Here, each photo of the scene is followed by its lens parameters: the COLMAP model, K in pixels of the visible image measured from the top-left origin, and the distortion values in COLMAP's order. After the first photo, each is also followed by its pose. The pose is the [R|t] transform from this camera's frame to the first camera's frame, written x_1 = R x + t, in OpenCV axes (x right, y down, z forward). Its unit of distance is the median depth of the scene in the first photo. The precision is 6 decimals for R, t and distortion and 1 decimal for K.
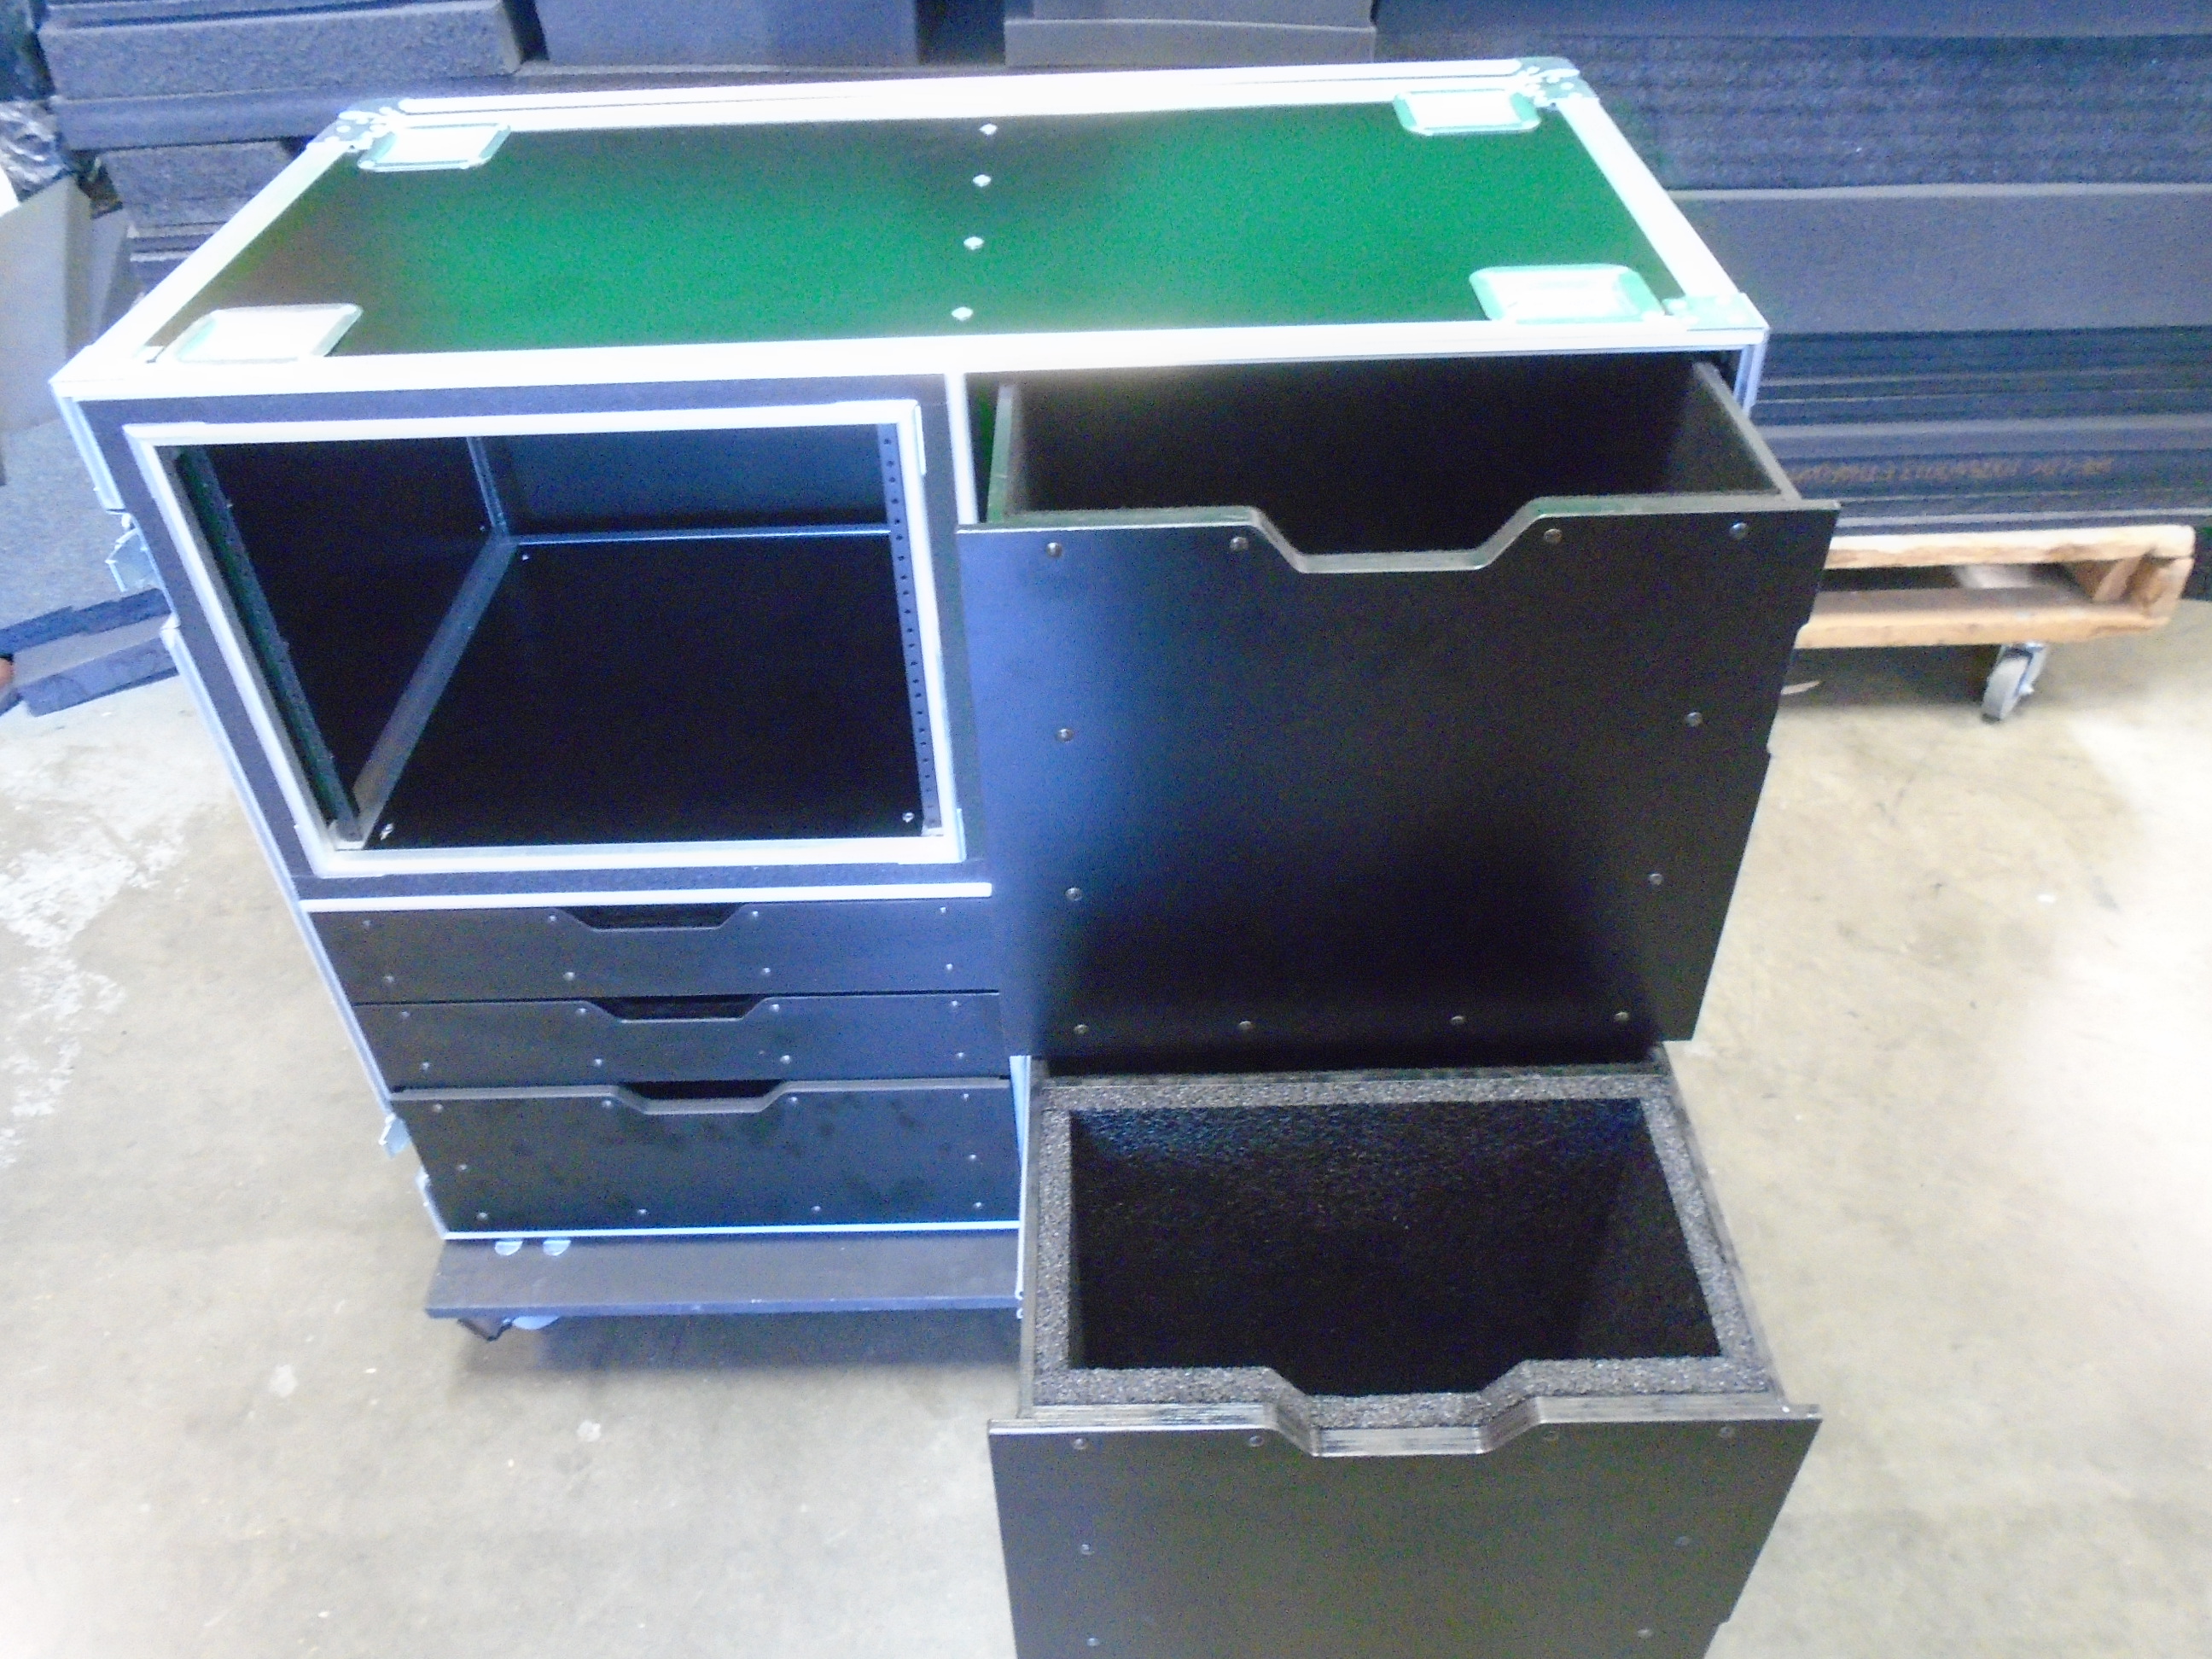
lens RADIAL K [[1688.8, 0, 1047.4], [0, 1688.8, 859.4], [0, 0, 1]] dist [-0.016271, 0.003495]
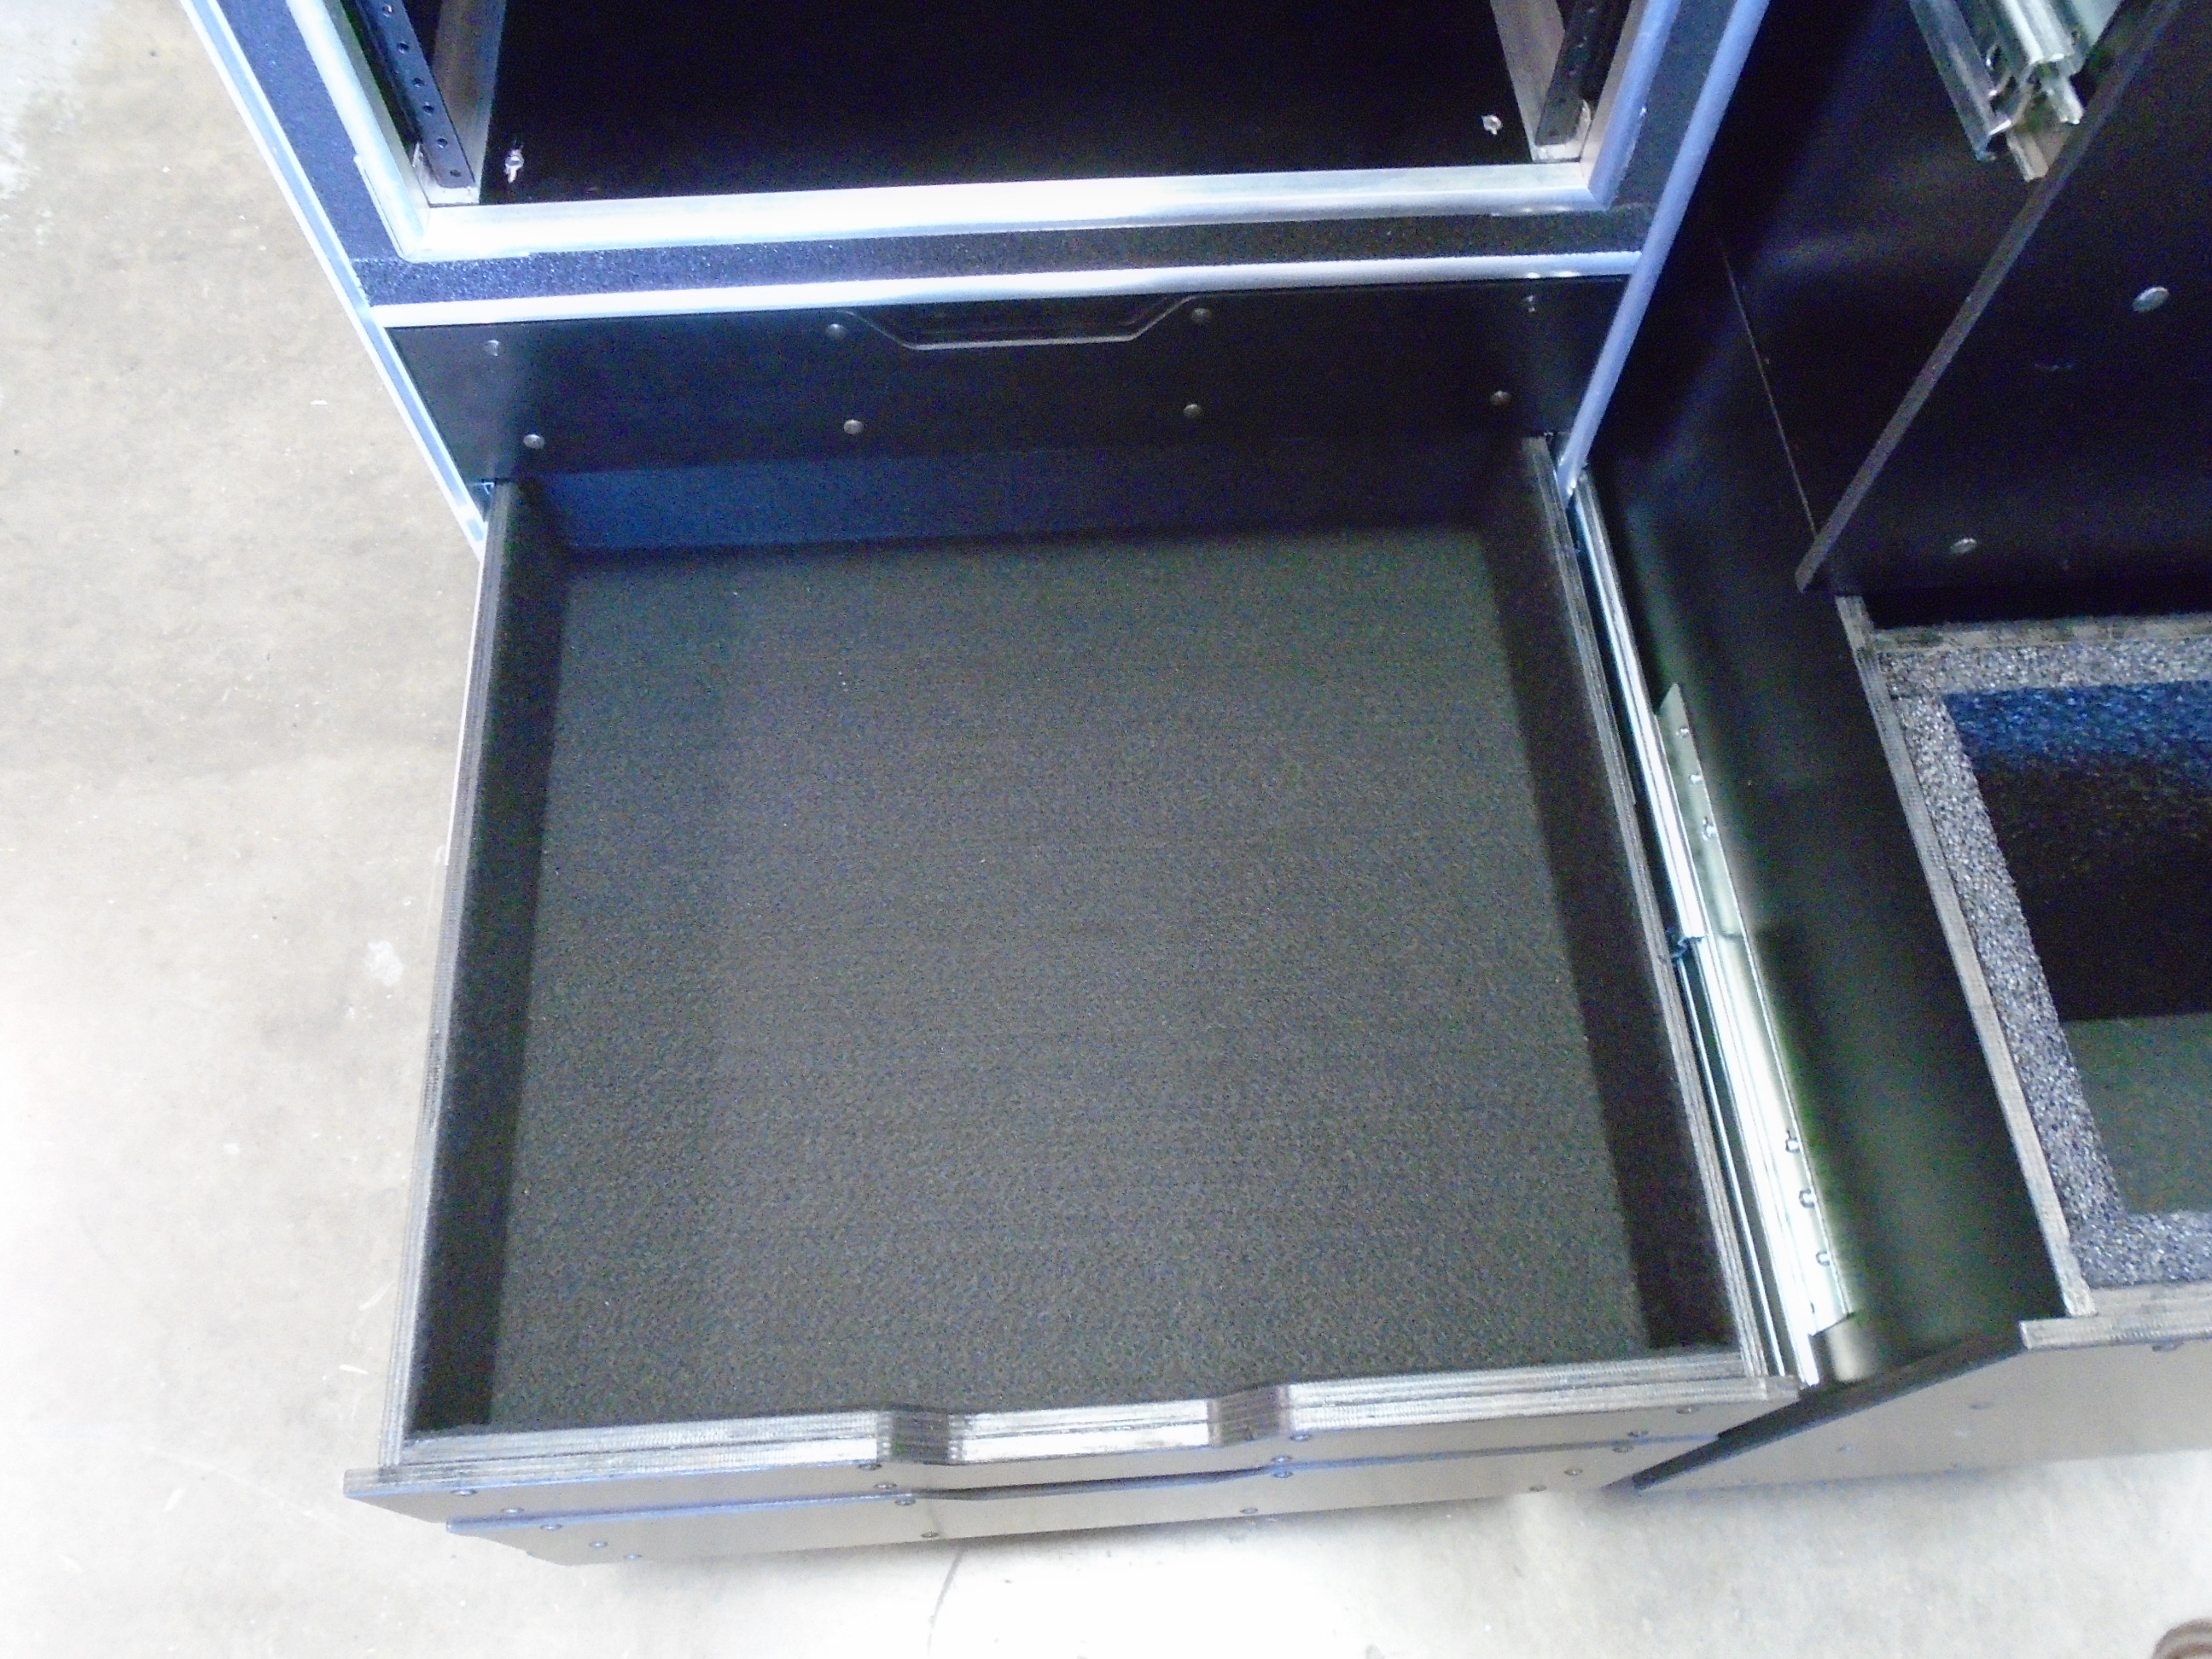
lens RADIAL K [[1676.0, 0, 1109.9], [0, 1676.0, 848.9], [0, 0, 1]] dist [-0.004719, -0.000526]
pose [[0.996255, -0.034129, 0.079448, -0.154121], [0.000818, 0.922489, 0.386023, -0.012857], [-0.086465, -0.384512, 0.919062, 0.253052]]
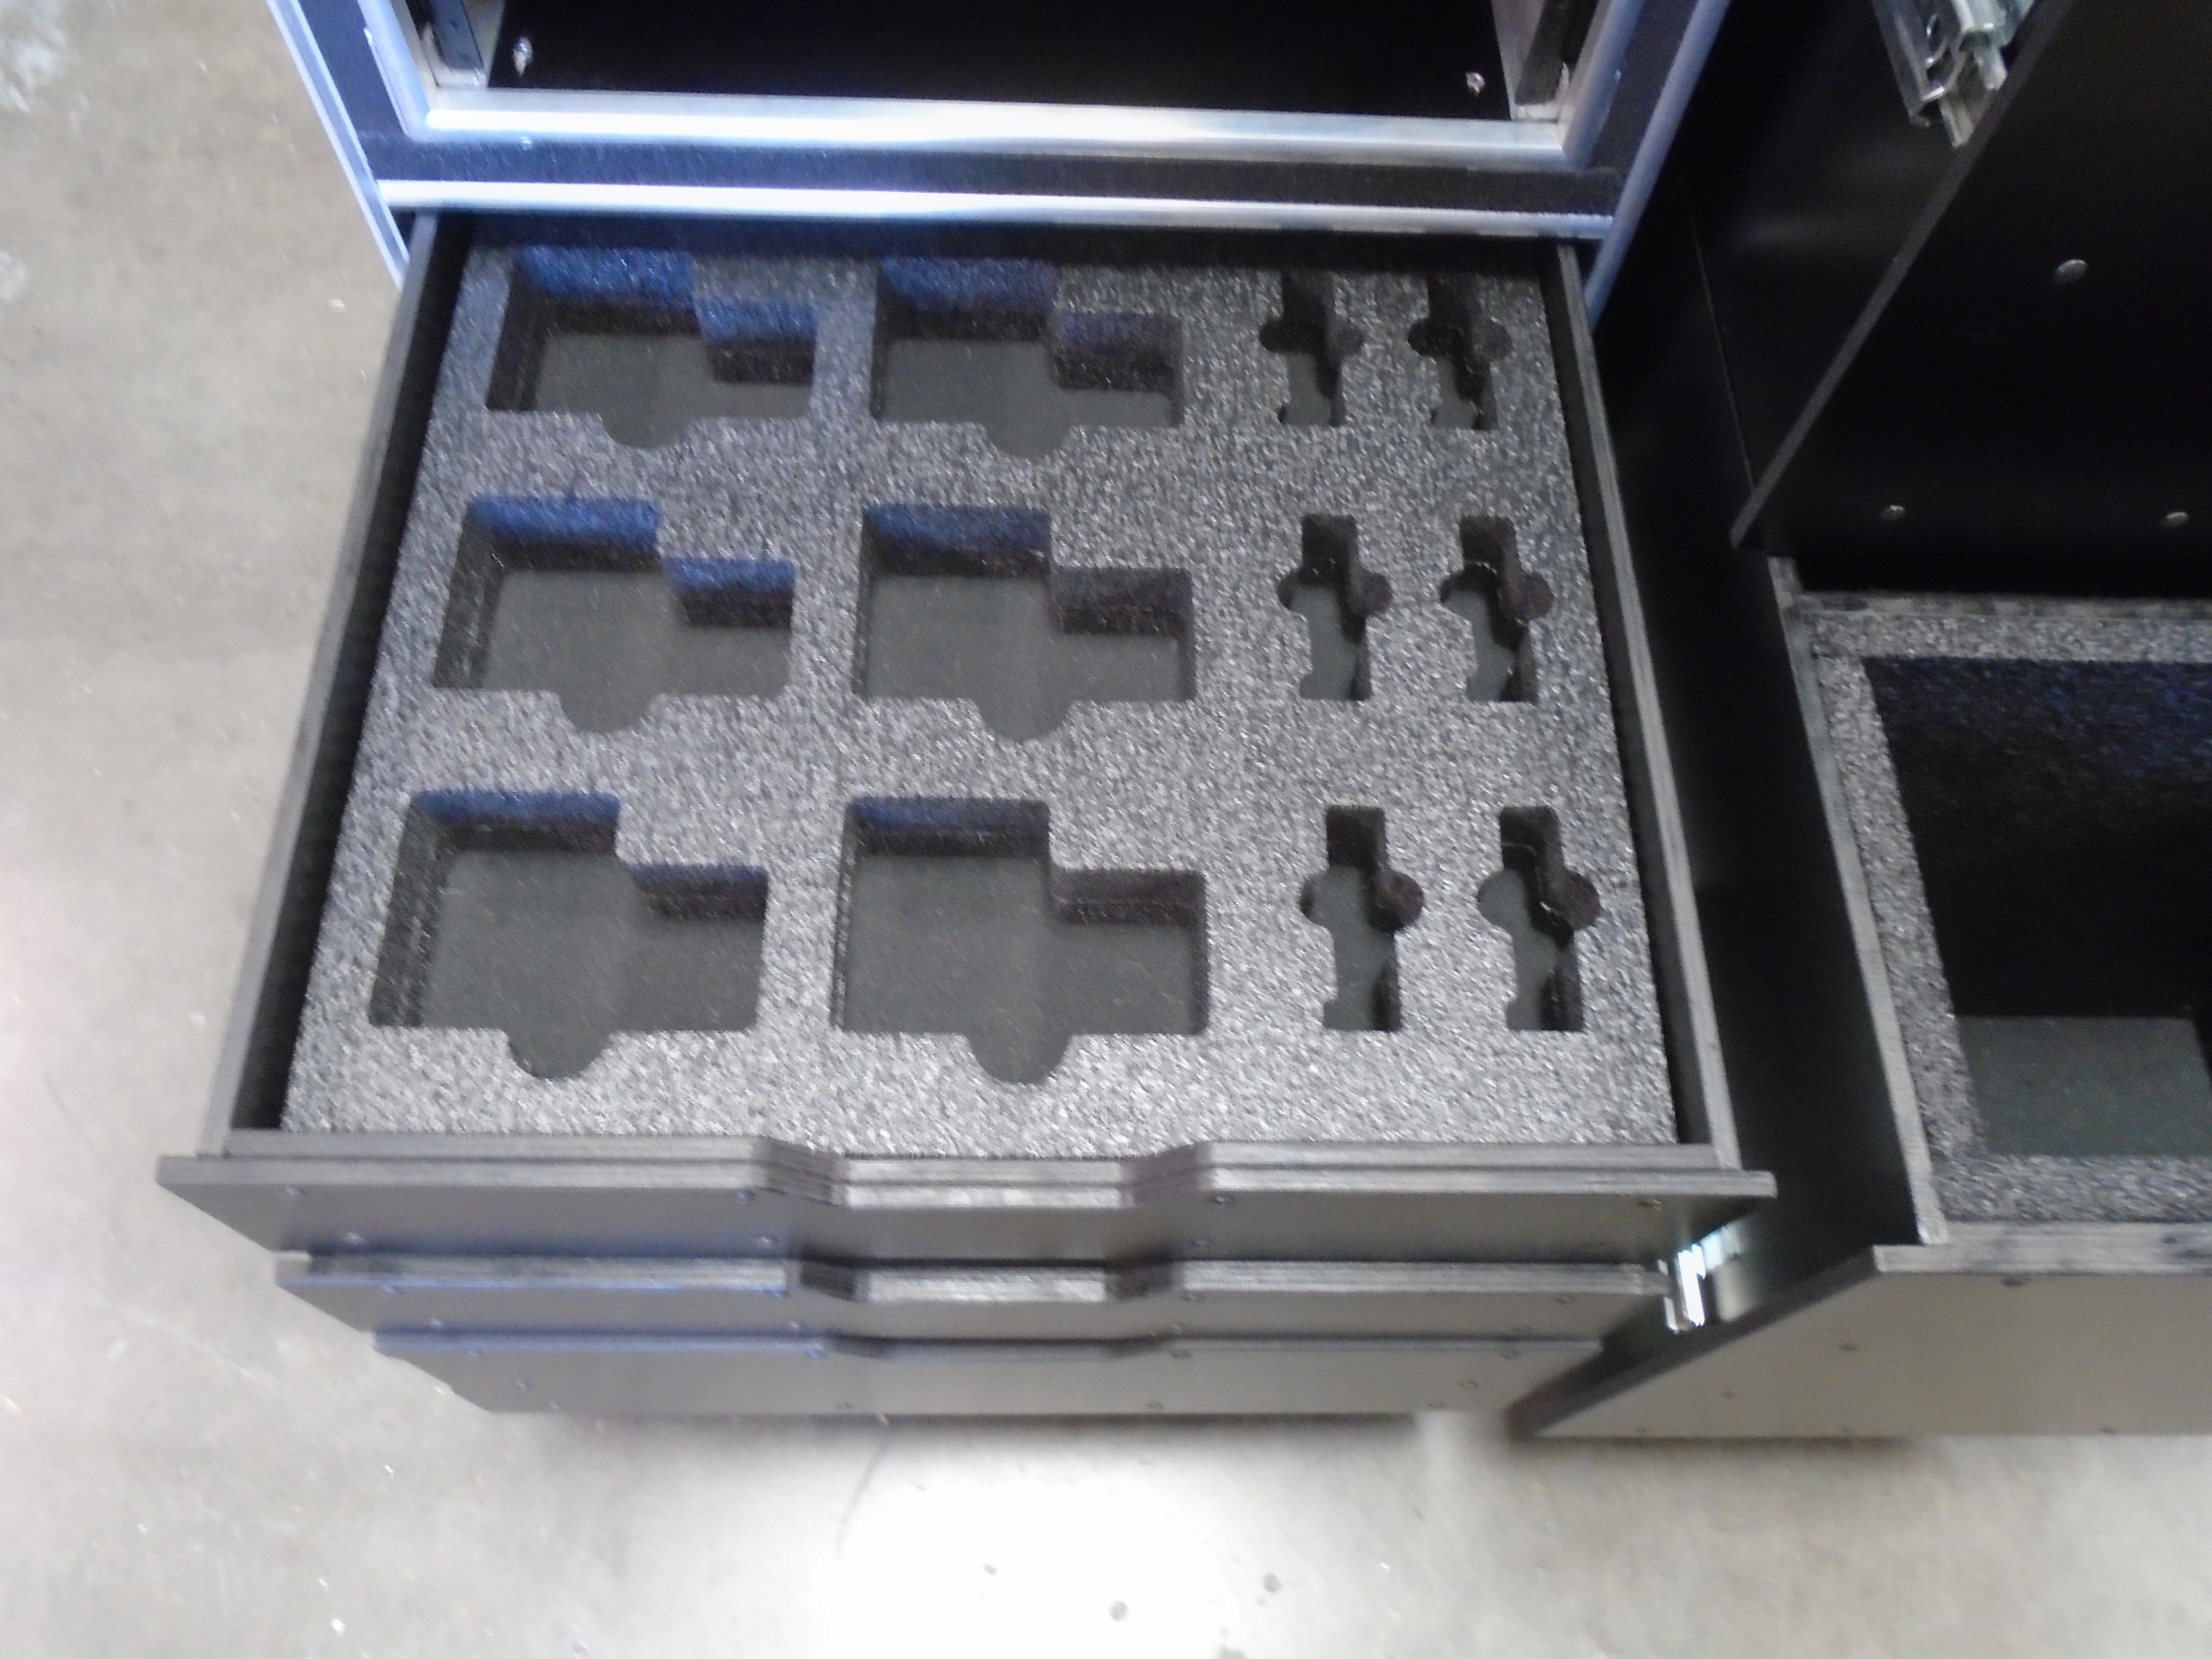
lens RADIAL K [[1669.4, 0, 1102.3], [0, 1669.4, 839.9], [0, 0, 1]] dist [-0.004707, -0.001757]
pose [[0.996362, 0.035708, 0.077374, -0.144114], [-0.063284, 0.918120, 0.391216, -0.003723], [-0.057069, -0.394689, 0.917041, 0.239005]]
